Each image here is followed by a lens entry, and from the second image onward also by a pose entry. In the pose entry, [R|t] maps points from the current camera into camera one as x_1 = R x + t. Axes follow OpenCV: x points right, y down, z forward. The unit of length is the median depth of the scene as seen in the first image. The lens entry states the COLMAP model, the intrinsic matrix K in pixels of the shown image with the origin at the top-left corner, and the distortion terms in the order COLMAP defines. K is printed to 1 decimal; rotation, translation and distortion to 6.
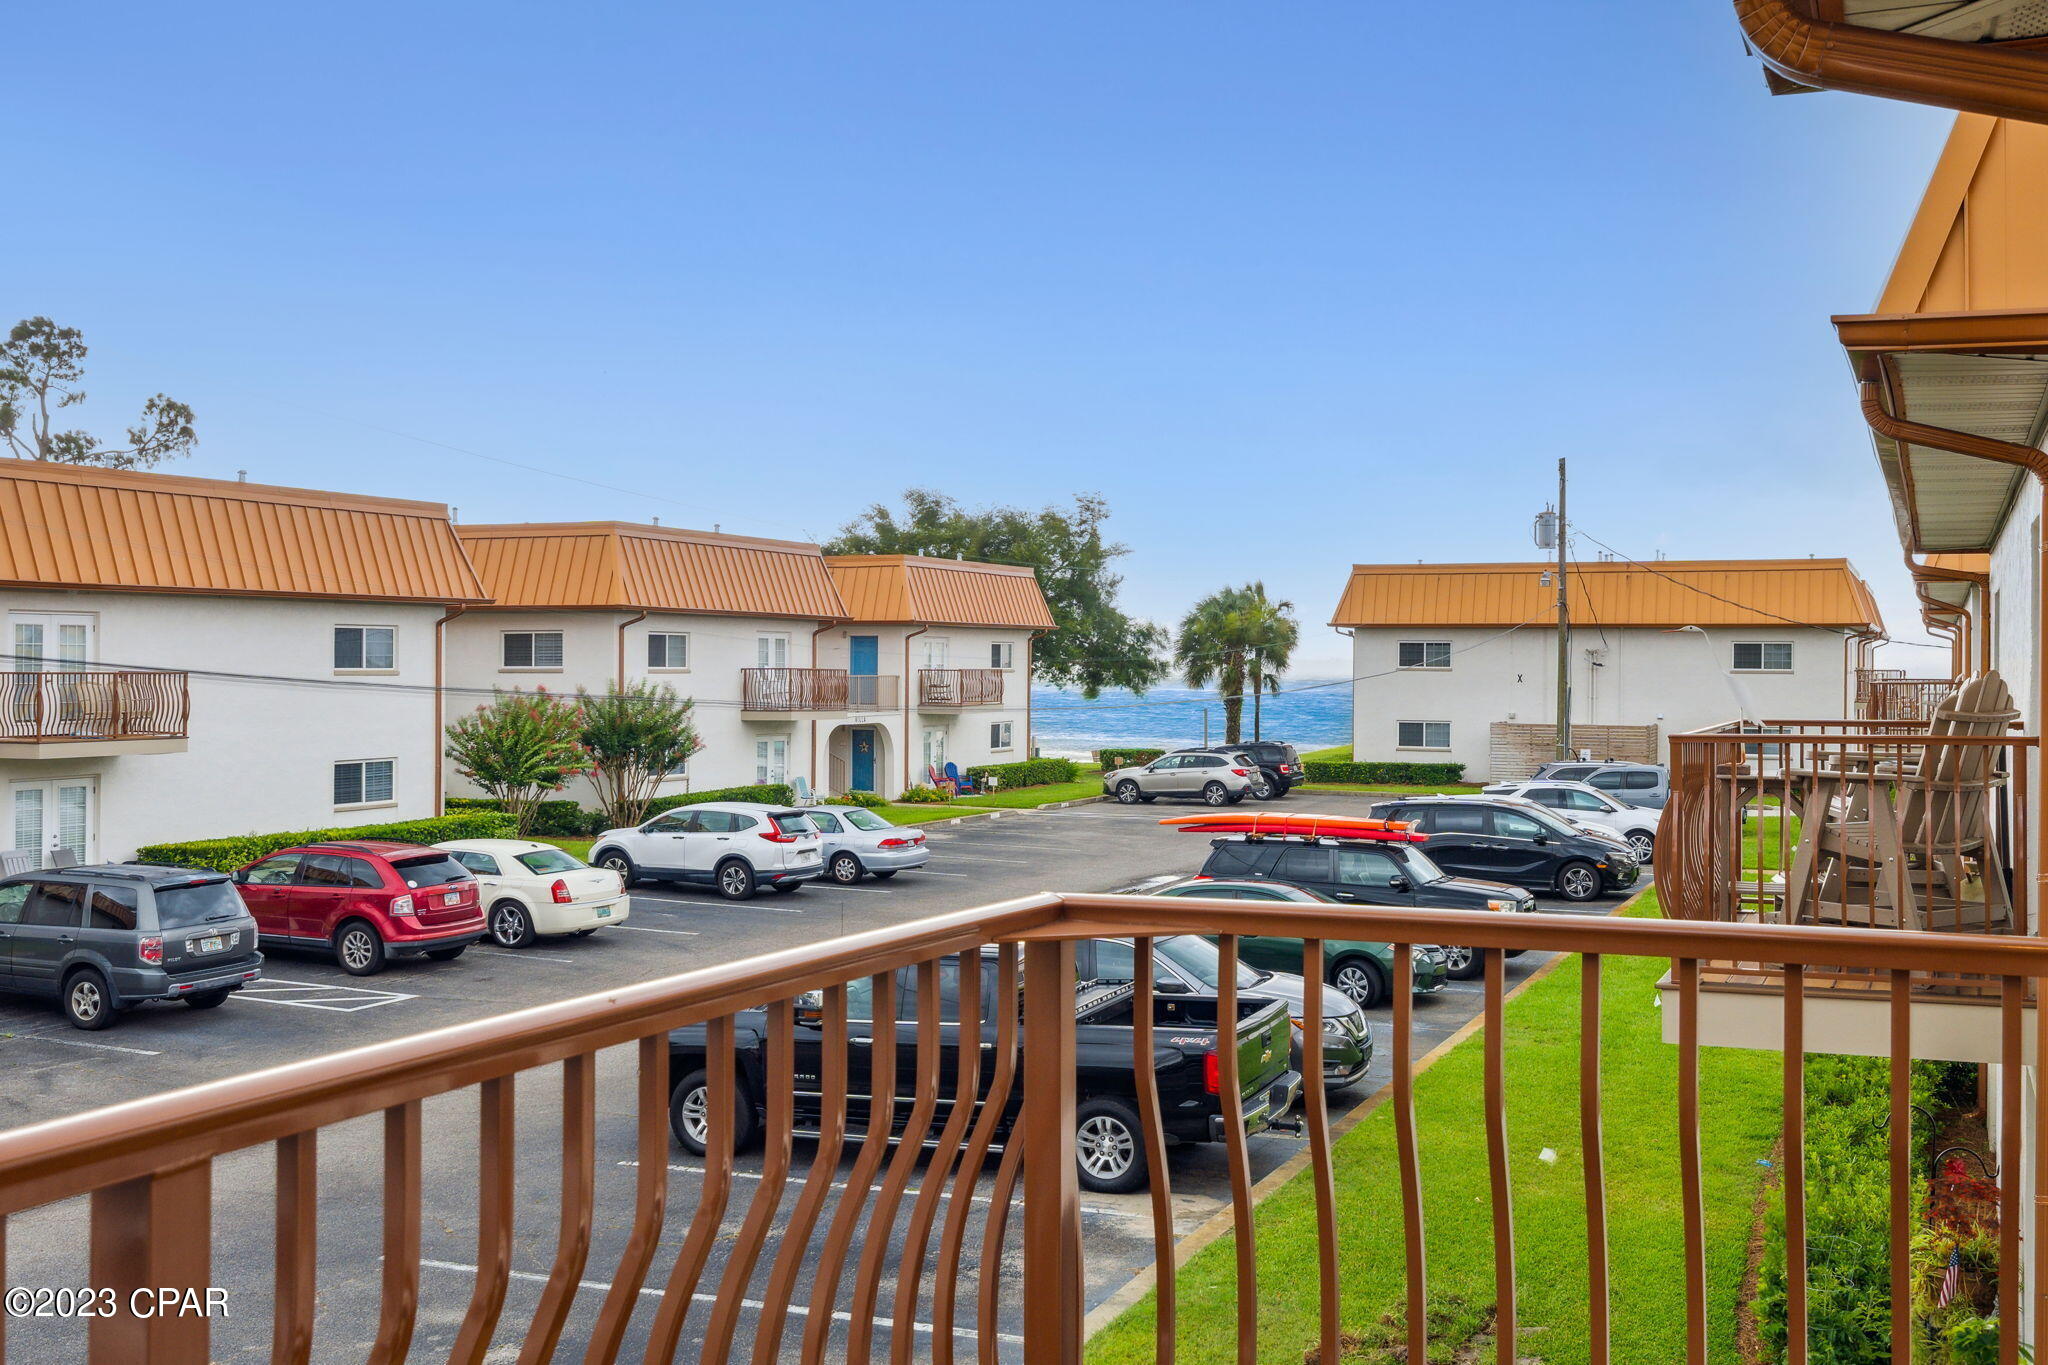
lens RADIAL K [[2120.3, 0, 1028.1], [0, 2120.3, 662.7], [0, 0, 1]] dist [0.003758, 0.008018]
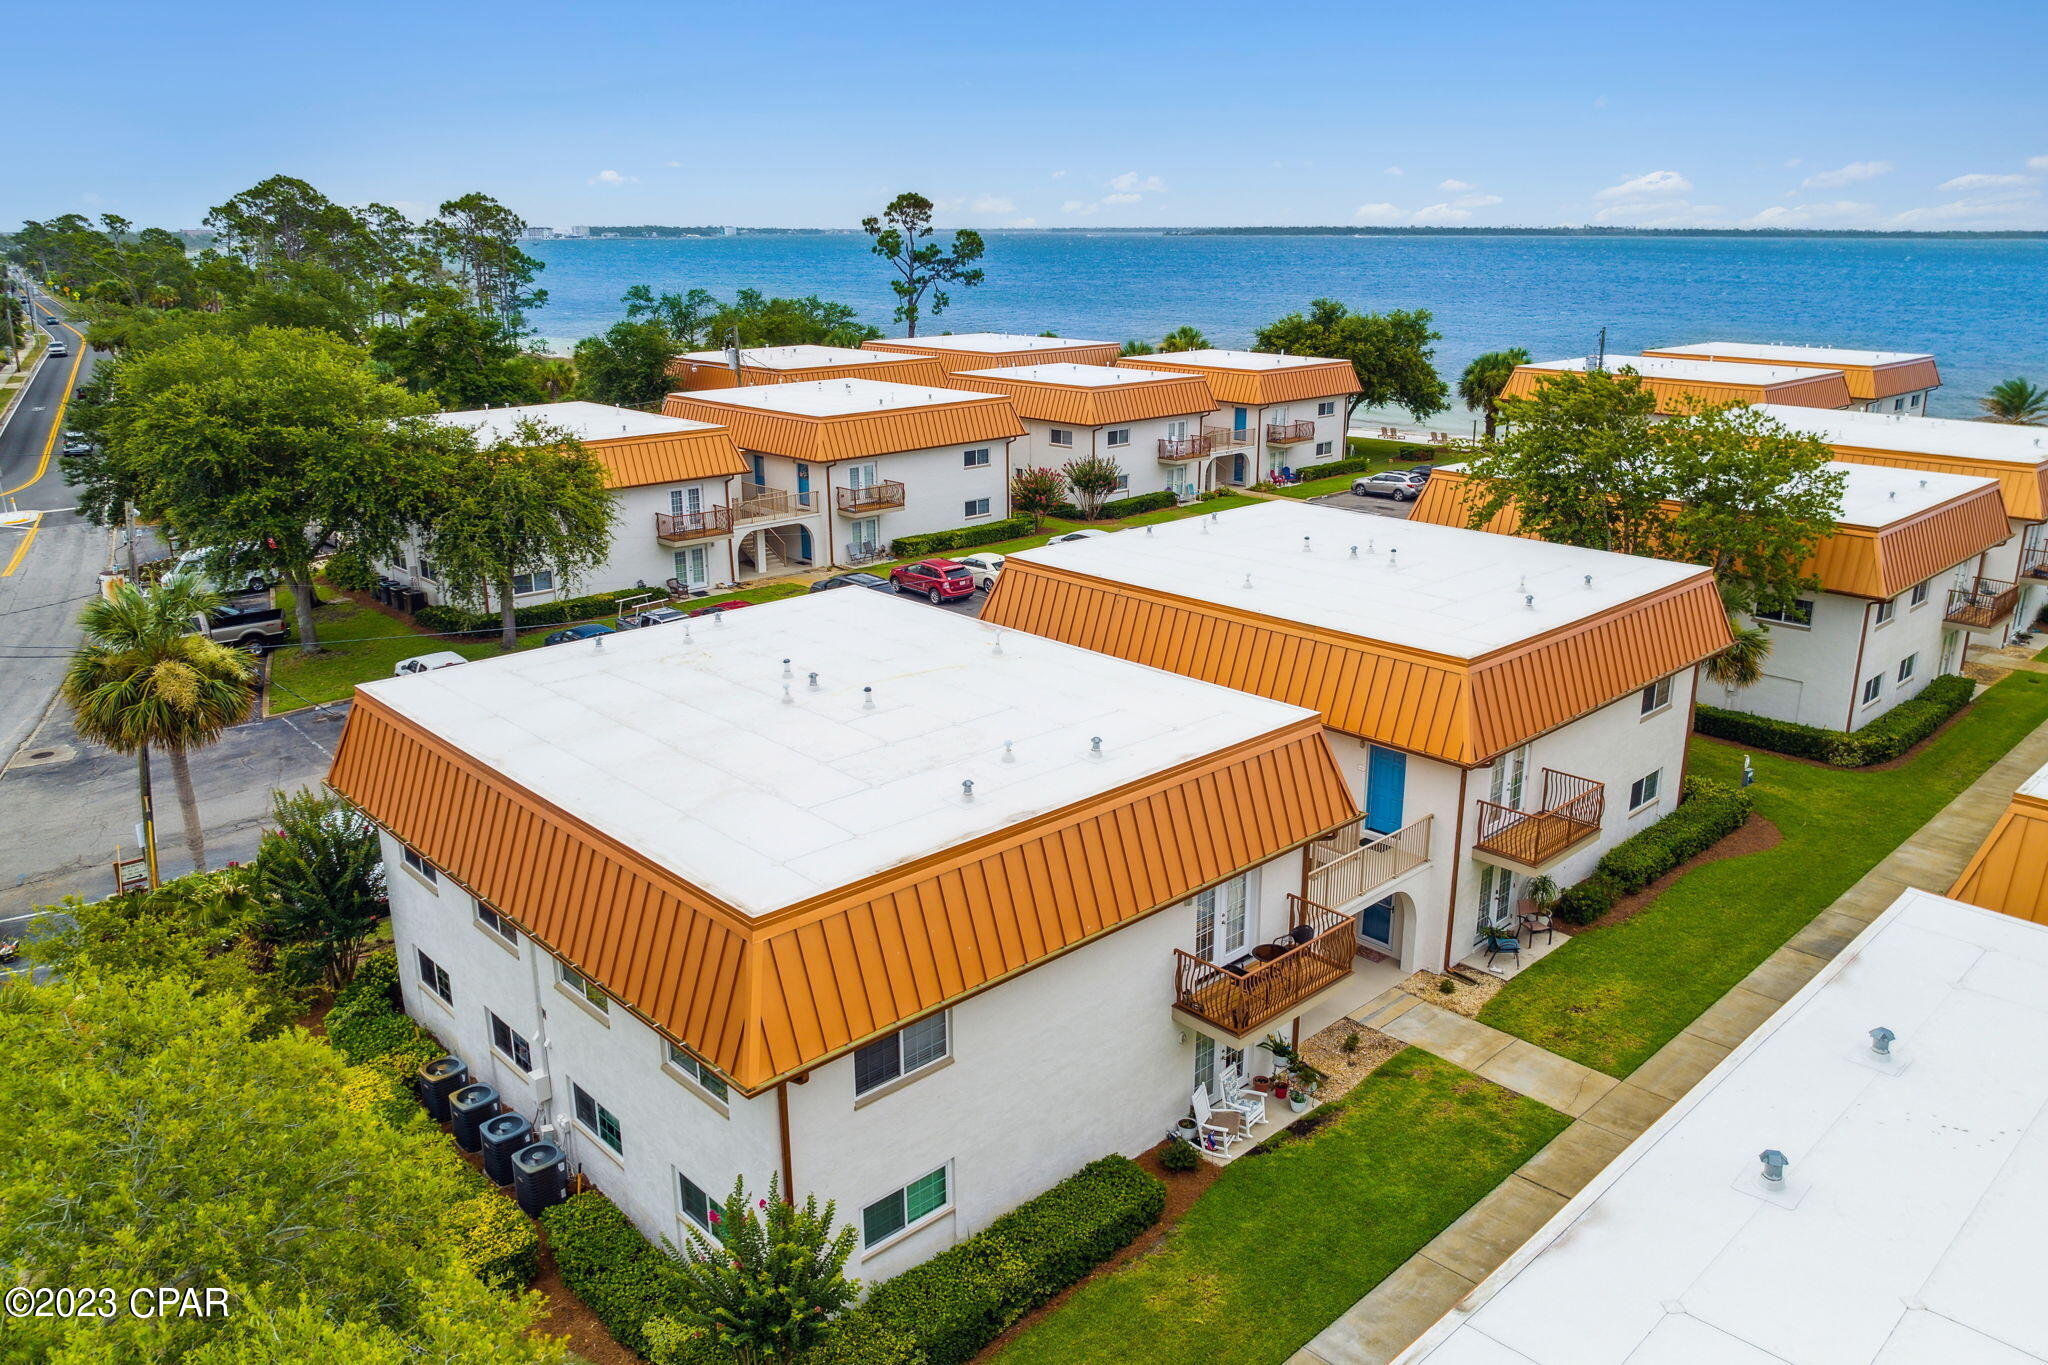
lens RADIAL K [[1493.0, 0, 1046.2], [0, 1493.0, 675.0], [0, 0, 1]] dist [-0.026686, -0.002751]
pose [[0.922911, 0.106866, -0.369885, 1.245839], [0.004723, 0.957492, 0.288420, -0.727014], [0.384984, -0.267933, 0.883176, -1.764199]]
